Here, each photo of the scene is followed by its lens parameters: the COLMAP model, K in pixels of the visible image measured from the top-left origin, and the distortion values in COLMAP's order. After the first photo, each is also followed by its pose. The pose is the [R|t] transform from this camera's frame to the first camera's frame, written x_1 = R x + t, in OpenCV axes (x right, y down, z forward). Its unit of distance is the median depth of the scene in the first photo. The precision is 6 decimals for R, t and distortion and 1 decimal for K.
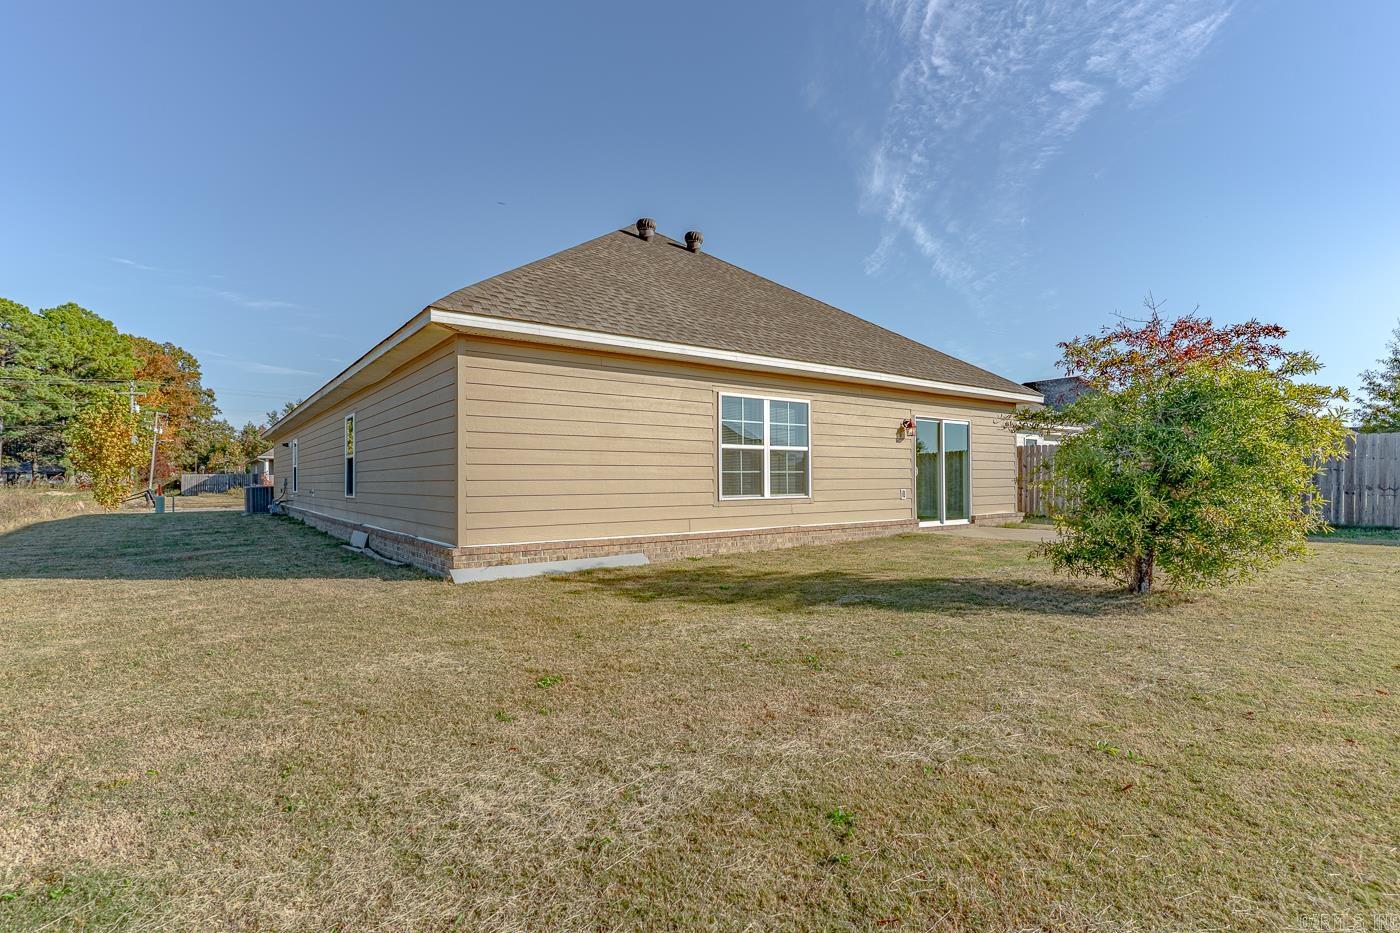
lens RADIAL K [[678.3, 0, 704.9], [0, 678.3, 474.5], [0, 0, 1]] dist [-0.001222, 0.000725]
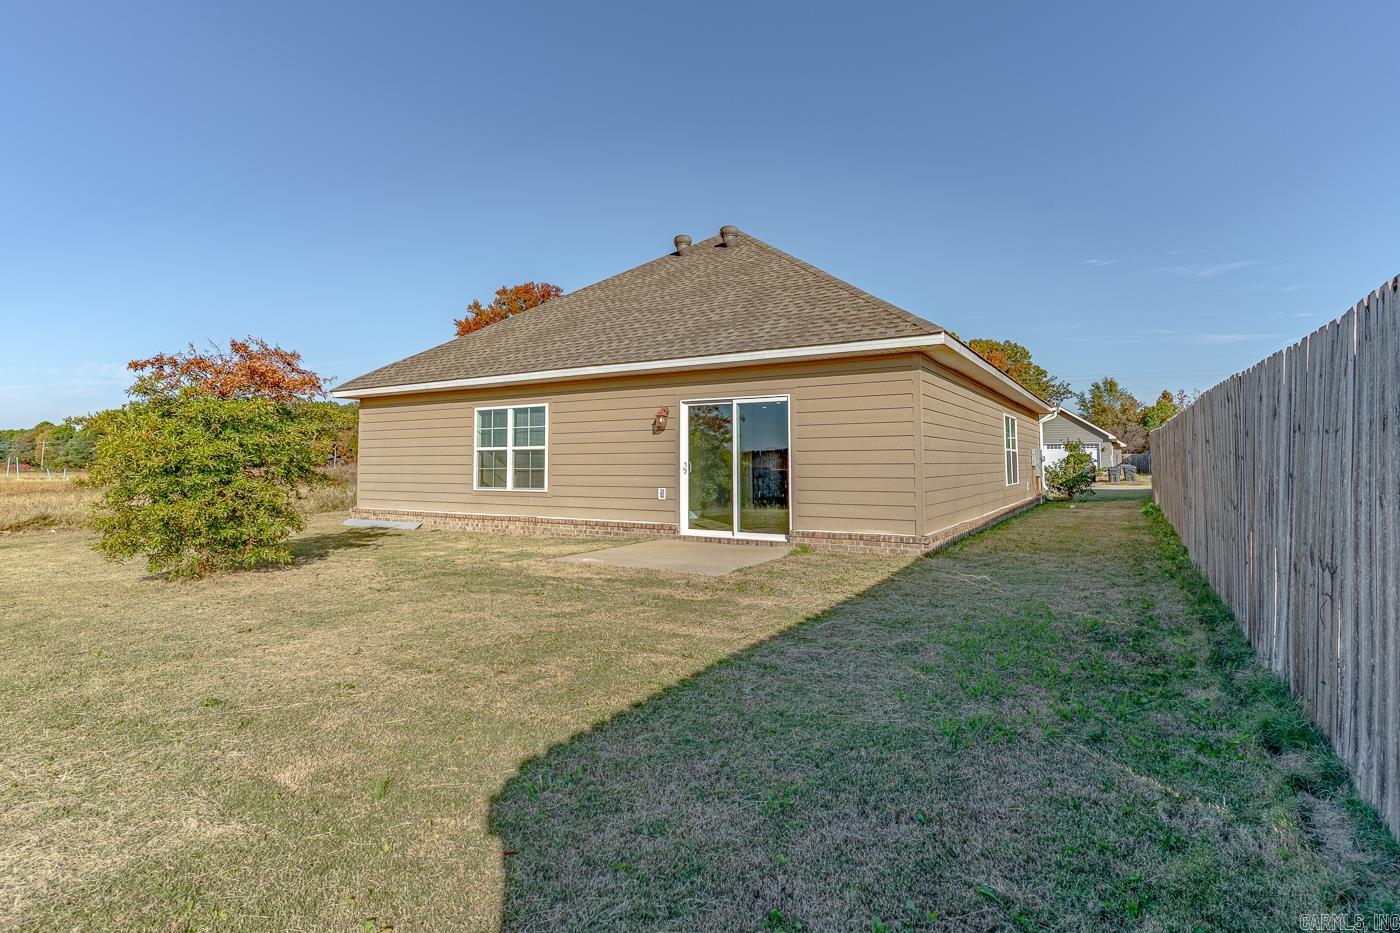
lens RADIAL K [[678.3, 0, 704.9], [0, 678.3, 474.5], [0, 0, 1]] dist [-0.001222, 0.000725]
pose [[0.371941, 0.010558, -0.928196, 1.313219], [0.002485, 0.999920, 0.012370, -0.007335], [0.928253, -0.006907, 0.371885, 0.860741]]
